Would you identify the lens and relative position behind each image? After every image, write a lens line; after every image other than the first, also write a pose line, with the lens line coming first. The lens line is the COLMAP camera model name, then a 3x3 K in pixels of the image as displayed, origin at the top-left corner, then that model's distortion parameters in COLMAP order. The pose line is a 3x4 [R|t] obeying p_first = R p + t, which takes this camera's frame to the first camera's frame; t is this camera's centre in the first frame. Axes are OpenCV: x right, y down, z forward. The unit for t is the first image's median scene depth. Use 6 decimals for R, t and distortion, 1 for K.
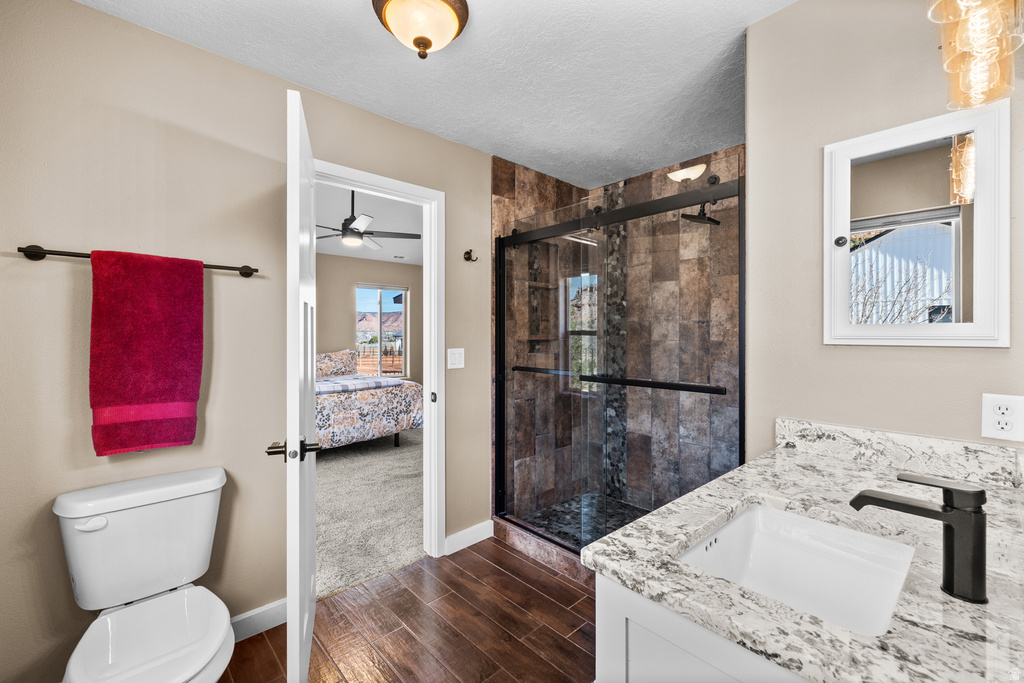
lens RADIAL K [[428.4, 0, 512.0], [0, 428.4, 335.7], [0, 0, 1]] dist [-0.002922, 0.000035]
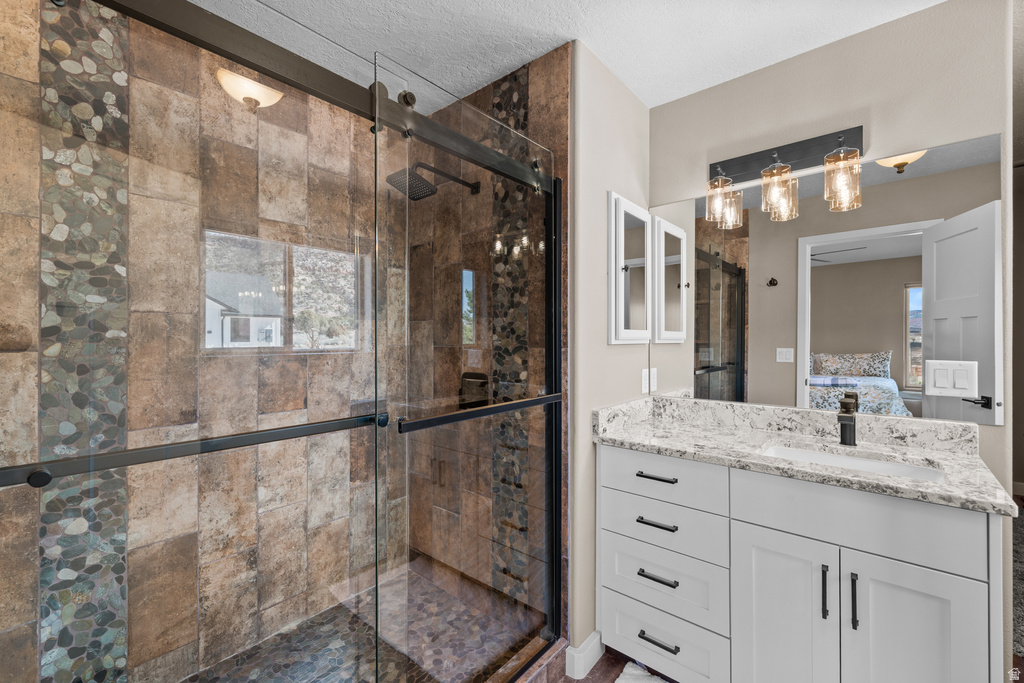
lens RADIAL K [[428.4, 0, 511.0], [0, 428.4, 336.2], [0, 0, 1]] dist [-0.002922, 0.000035]
pose [[-0.117433, 0.002302, 0.993078, -0.230356], [0.005632, 0.999983, -0.001652, -0.002499], [-0.993065, 0.005399, -0.117444, 0.636040]]
